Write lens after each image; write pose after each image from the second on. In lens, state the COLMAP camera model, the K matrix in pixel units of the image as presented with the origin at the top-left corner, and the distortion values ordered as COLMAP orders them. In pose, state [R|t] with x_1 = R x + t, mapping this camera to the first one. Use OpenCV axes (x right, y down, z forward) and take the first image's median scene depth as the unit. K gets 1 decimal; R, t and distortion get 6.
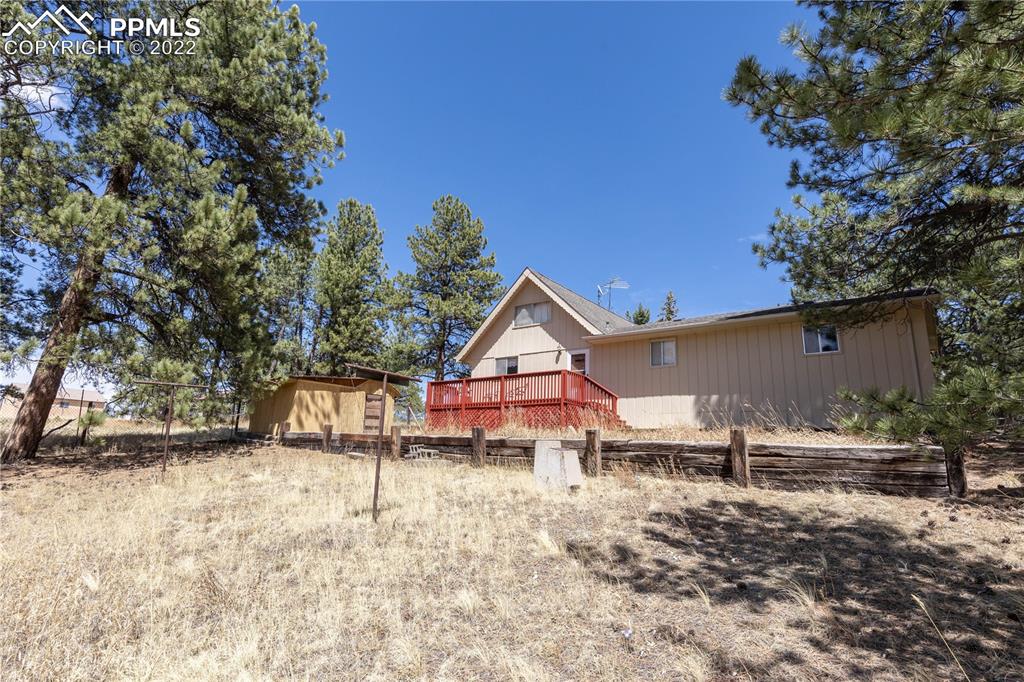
lens RADIAL K [[503.2, 0, 512.0], [0, 503.2, 341.0], [0, 0, 1]] dist [-0.003718, -0.000330]
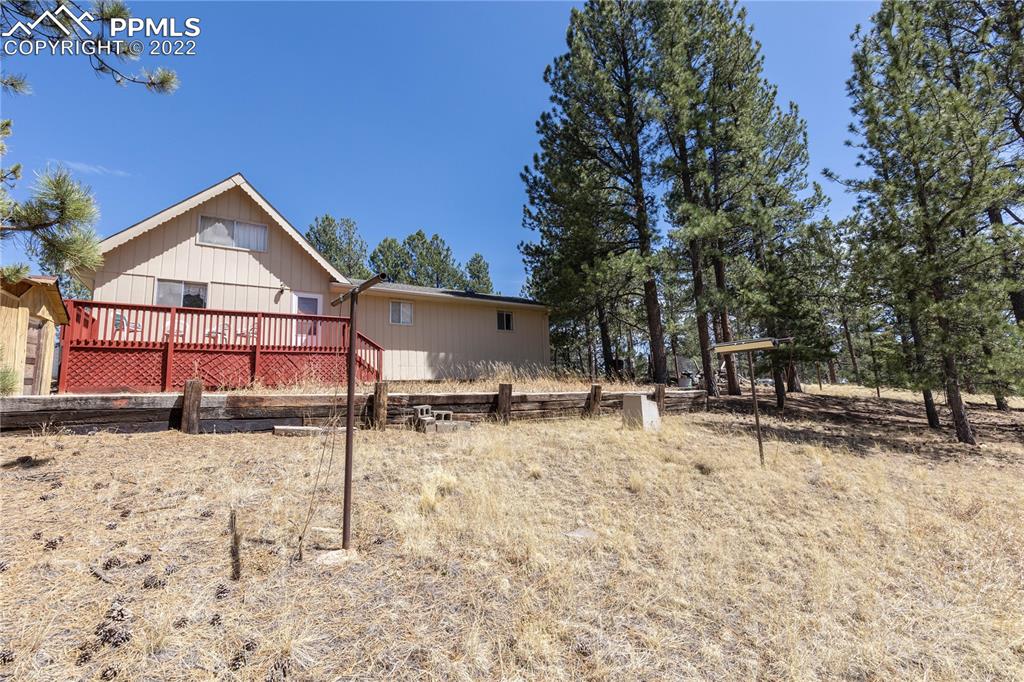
lens RADIAL K [[441.9, 0, 515.2], [0, 441.9, 336.0], [0, 0, 1]] dist [-0.001872, -0.000238]
pose [[0.411323, 0.081066, 0.907878, -0.423075], [-0.160997, 0.986838, -0.015175, 0.046551], [-0.897159, -0.139923, 0.418961, 0.326399]]
